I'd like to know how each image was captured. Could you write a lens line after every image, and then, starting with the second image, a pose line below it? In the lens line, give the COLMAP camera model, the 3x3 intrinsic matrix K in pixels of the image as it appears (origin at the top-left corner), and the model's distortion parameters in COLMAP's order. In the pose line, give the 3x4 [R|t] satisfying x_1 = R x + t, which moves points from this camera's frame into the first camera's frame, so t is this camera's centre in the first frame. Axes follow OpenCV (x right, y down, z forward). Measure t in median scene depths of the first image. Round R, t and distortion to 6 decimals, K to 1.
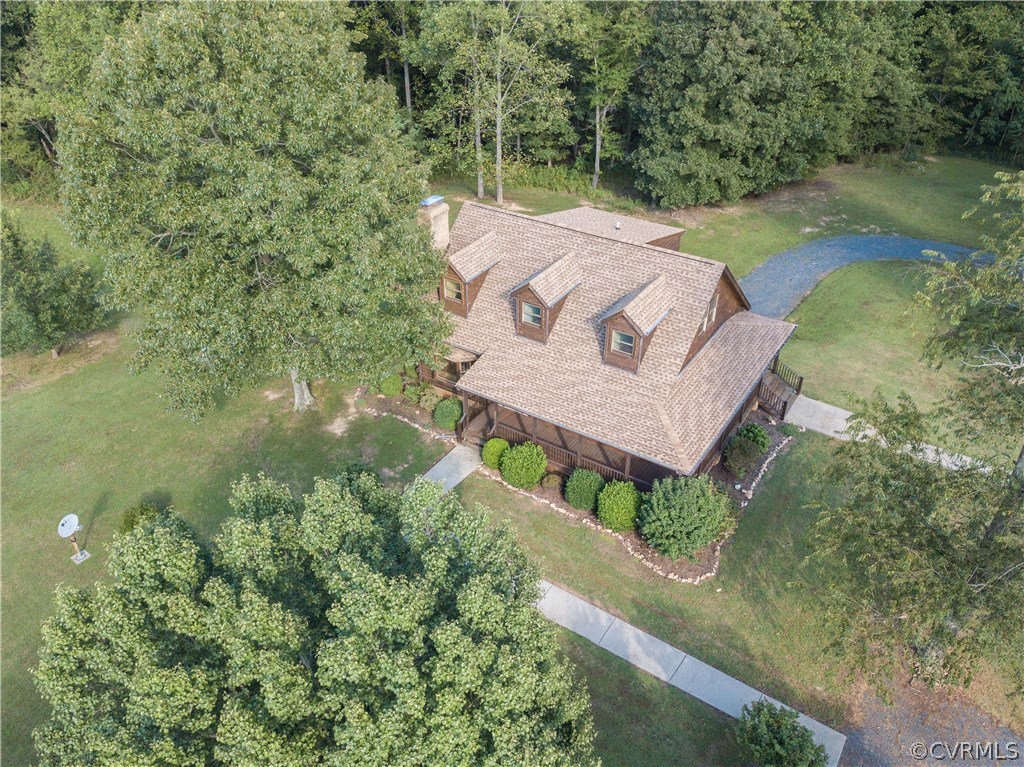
lens RADIAL K [[791.6, 0, 512.0], [0, 791.6, 383.5], [0, 0, 1]] dist [0.009512, 0.006808]
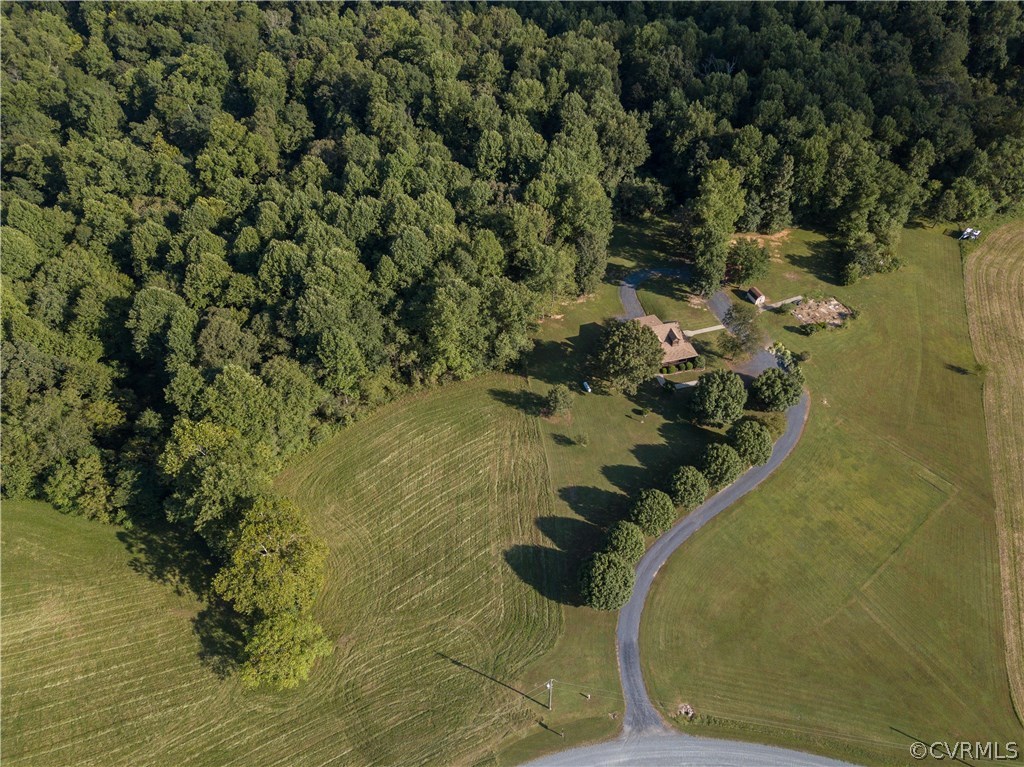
lens RADIAL K [[791.6, 0, 512.0], [0, 791.6, 383.5], [0, 0, 1]] dist [0.009512, 0.006808]
pose [[0.657961, -0.528954, 0.535999, -2.198893], [0.417506, 0.848592, 0.324931, -1.223839], [-0.626718, 0.009991, 0.779182, -1.553037]]
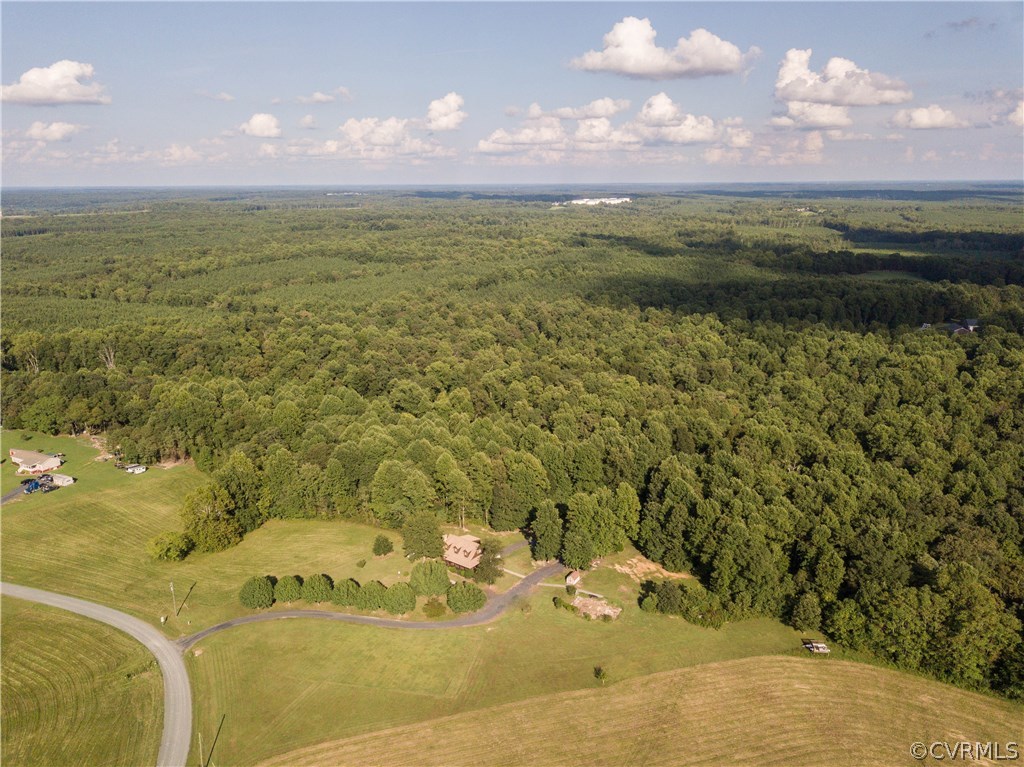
lens RADIAL K [[791.6, 0, 512.0], [0, 791.6, 383.5], [0, 0, 1]] dist [0.009512, 0.006808]
pose [[0.996637, 0.019231, -0.079660, 0.684429], [-0.044693, 0.942336, -0.331672, 0.542264], [0.068688, 0.334116, 0.940026, -4.003985]]
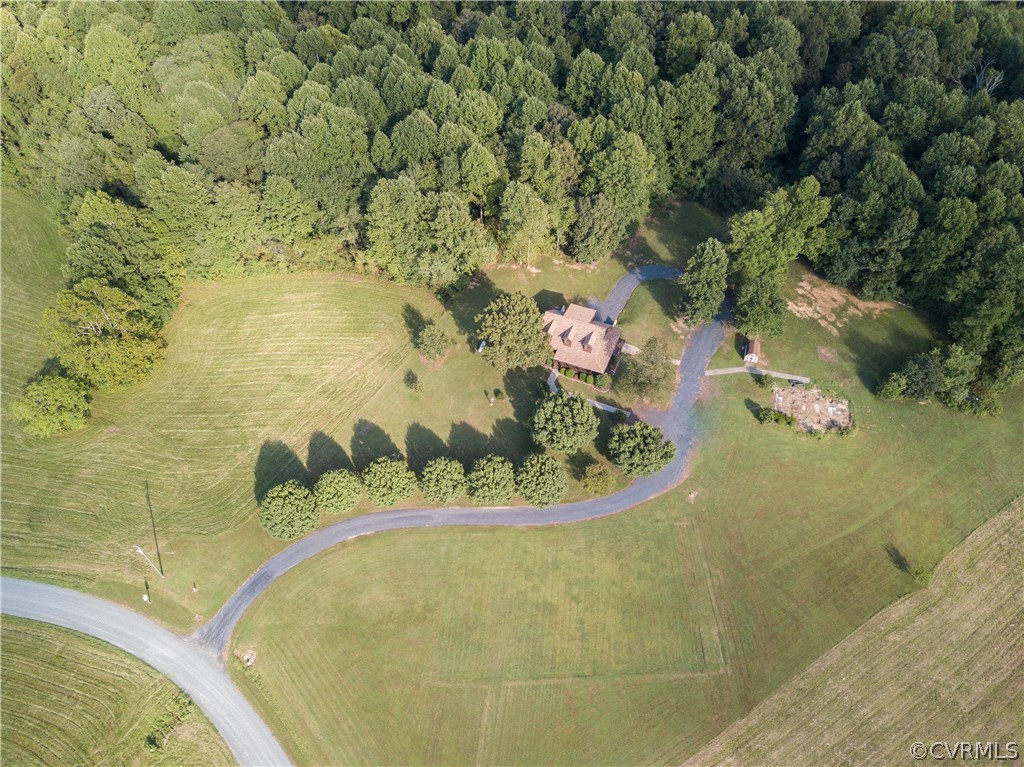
lens RADIAL K [[791.6, 0, 512.0], [0, 791.6, 383.5], [0, 0, 1]] dist [0.009512, 0.006808]
pose [[0.982013, -0.148805, 0.116218, -0.529863], [0.107997, 0.947576, 0.300727, -0.779952], [-0.154876, -0.282767, 0.946602, -2.086141]]
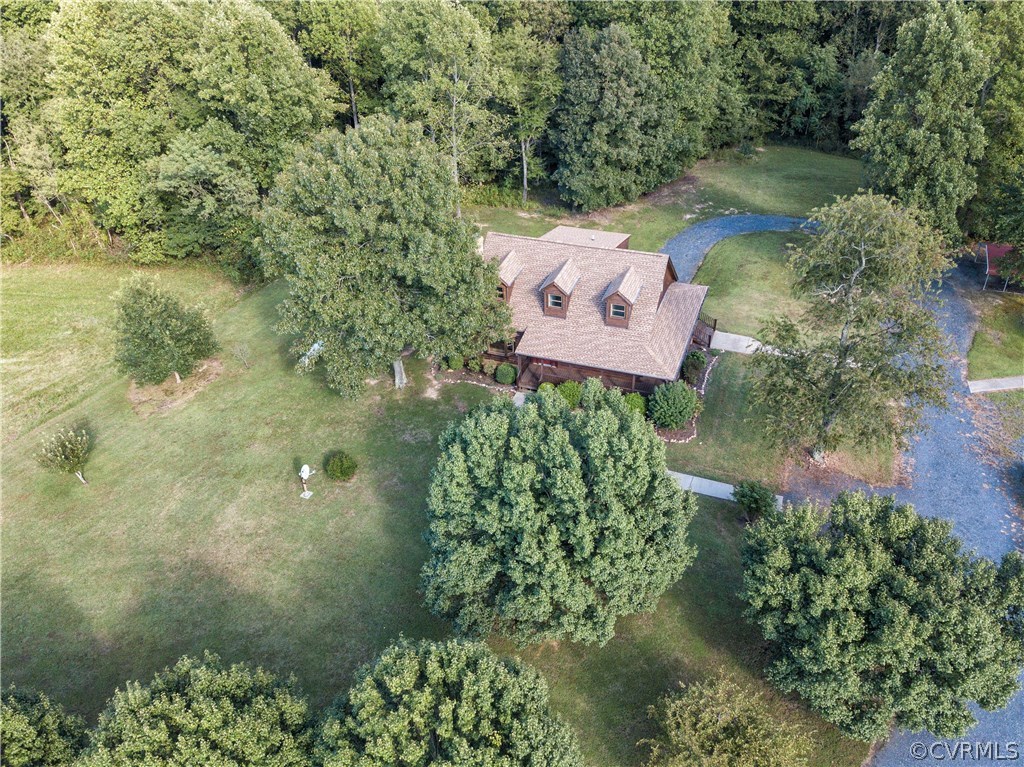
lens RADIAL K [[818.2, 0, 533.3], [0, 818.2, 368.1], [0, 0, 1]] dist [0.010299, 0.000491]
pose [[0.970633, -0.144754, 0.192140, -0.206520], [0.146363, 0.989214, 0.005871, 0.016957], [-0.190917, 0.022423, 0.981350, -0.344282]]
